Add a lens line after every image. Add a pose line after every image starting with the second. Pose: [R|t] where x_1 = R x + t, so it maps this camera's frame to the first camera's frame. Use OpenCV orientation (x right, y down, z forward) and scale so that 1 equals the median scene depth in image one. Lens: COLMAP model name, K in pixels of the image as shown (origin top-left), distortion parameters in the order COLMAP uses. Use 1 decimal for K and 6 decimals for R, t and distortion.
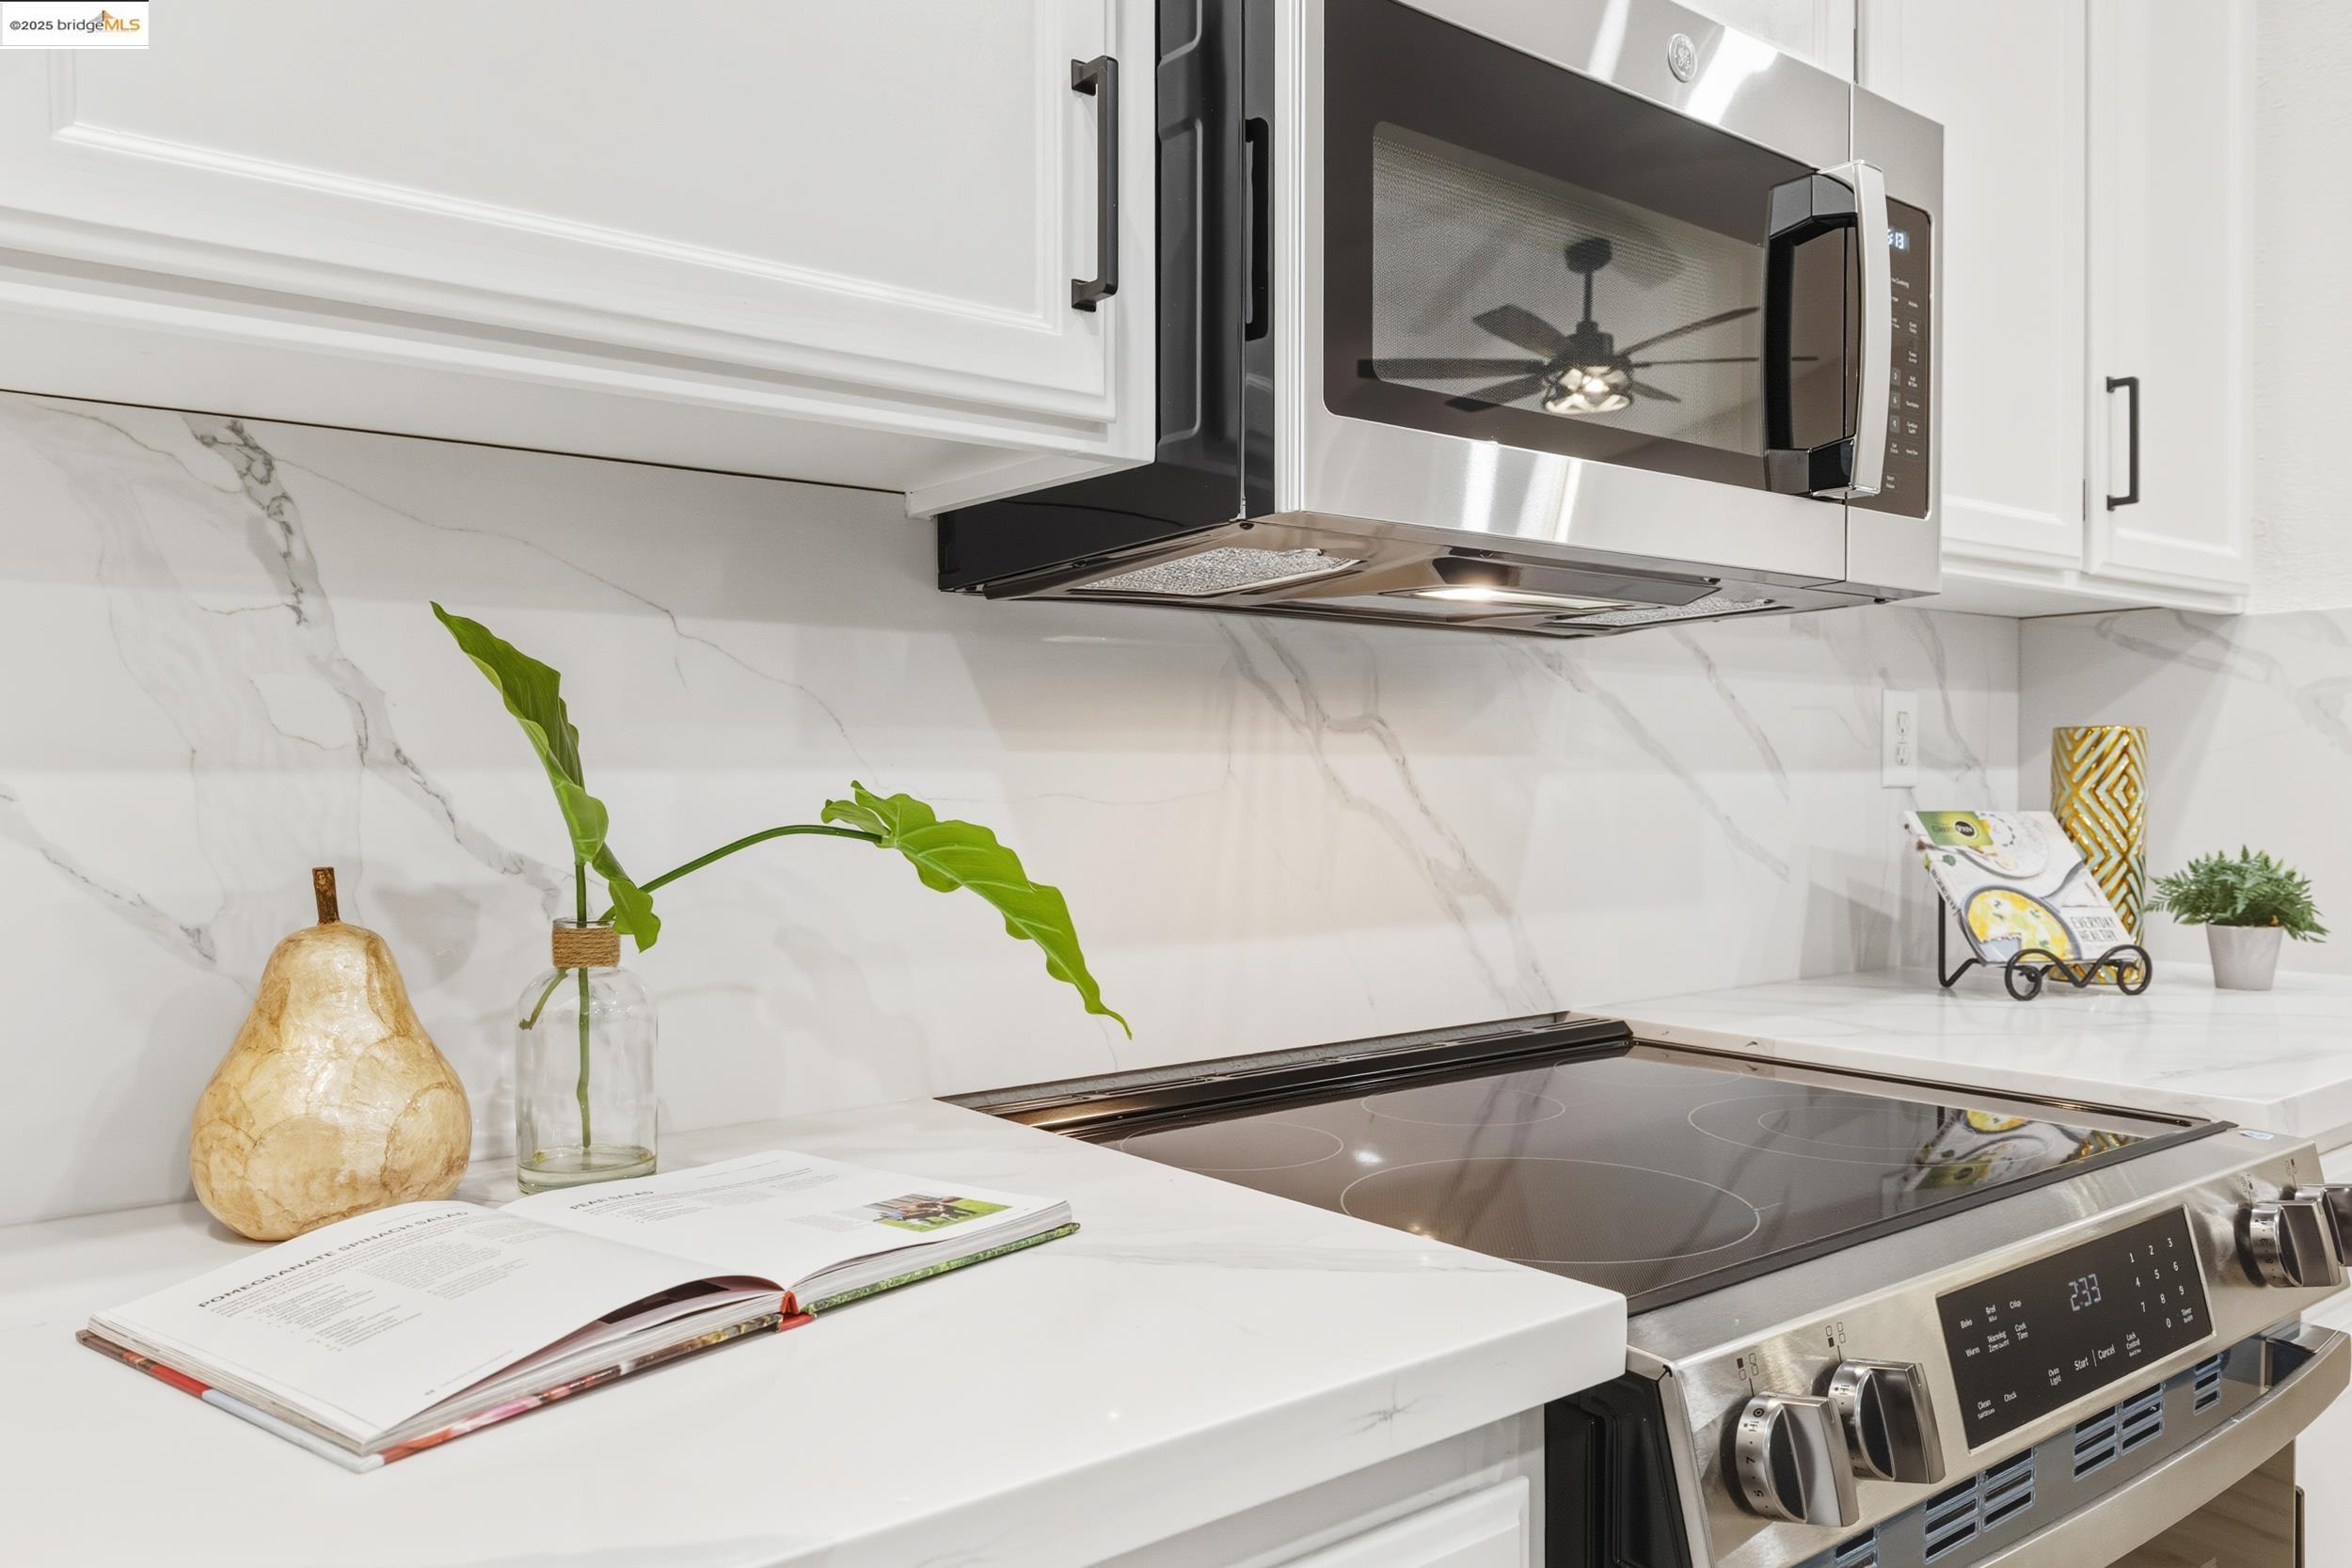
lens RADIAL K [[1713.8, 0, 1174.4], [0, 1713.8, 809.2], [0, 0, 1]] dist [0.014759, -0.024313]
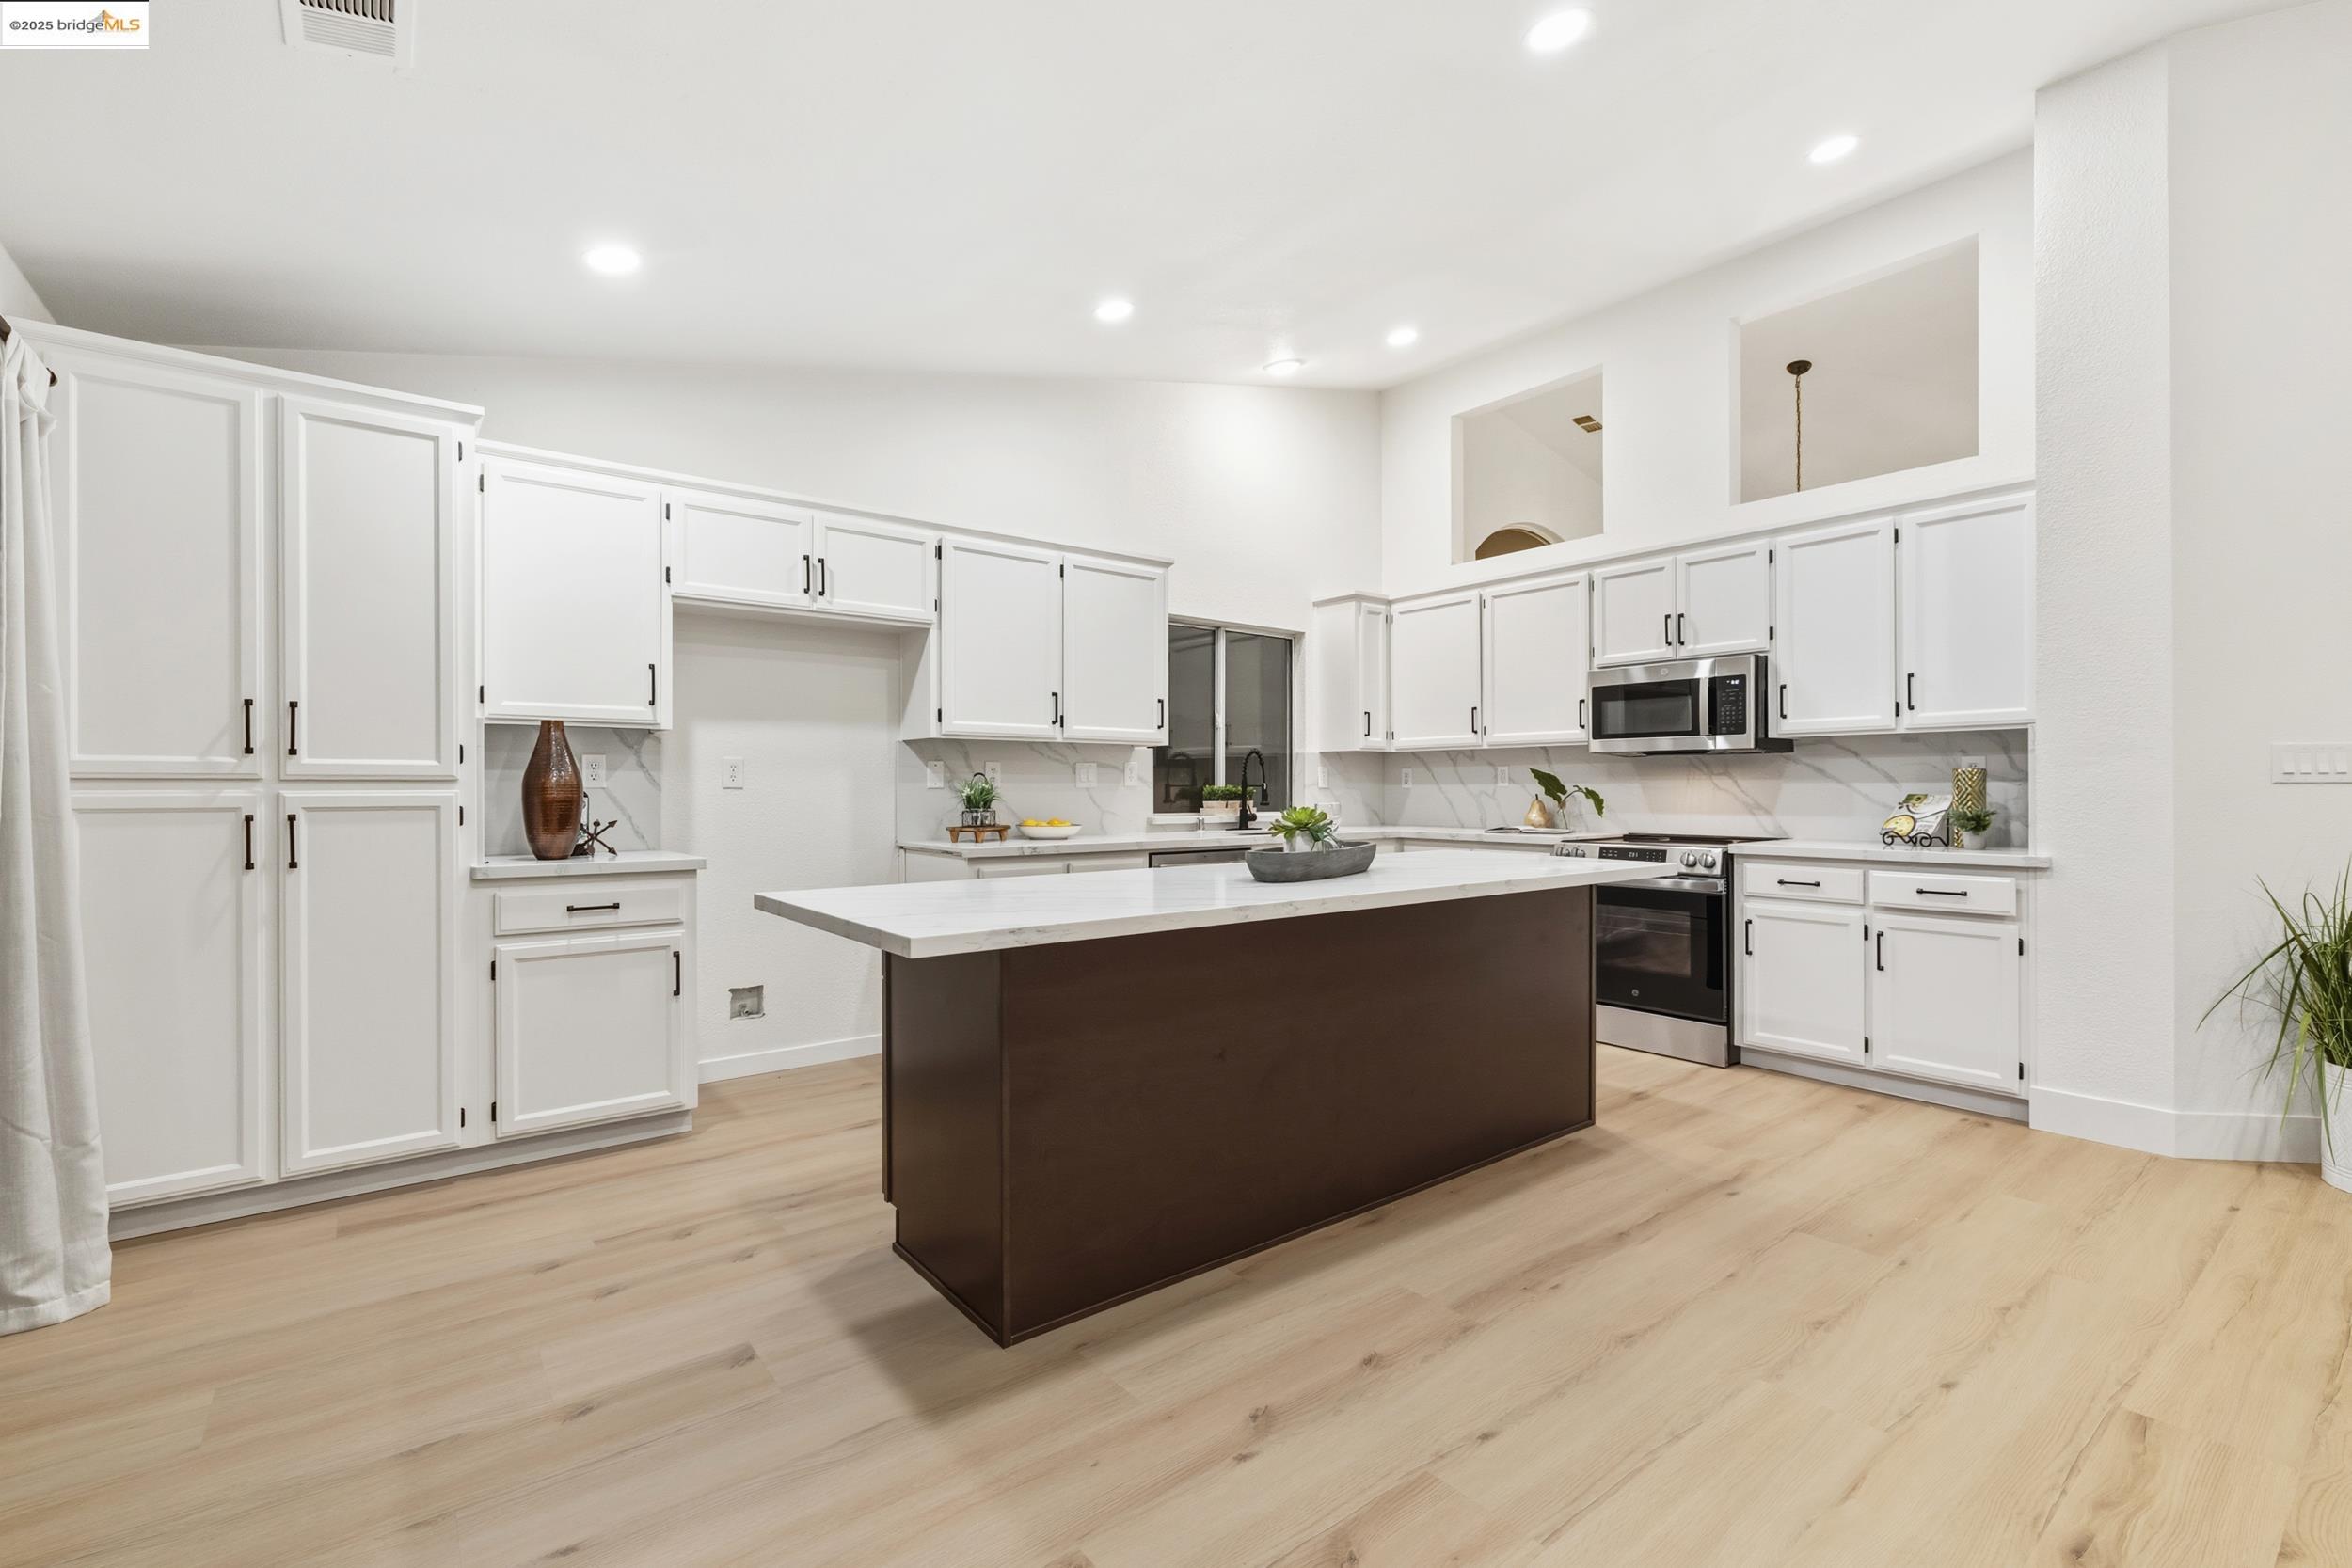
lens RADIAL K [[1021.8, 0, 1158.3], [0, 1021.8, 795.4], [0, 0, 1]] dist [-0.003213, 0.002682]
pose [[-0.014213, 0.013587, -0.999807, 4.804854], [-0.014257, 0.999803, 0.013790, -0.005846], [0.999797, 0.014450, -0.014016, -0.955609]]
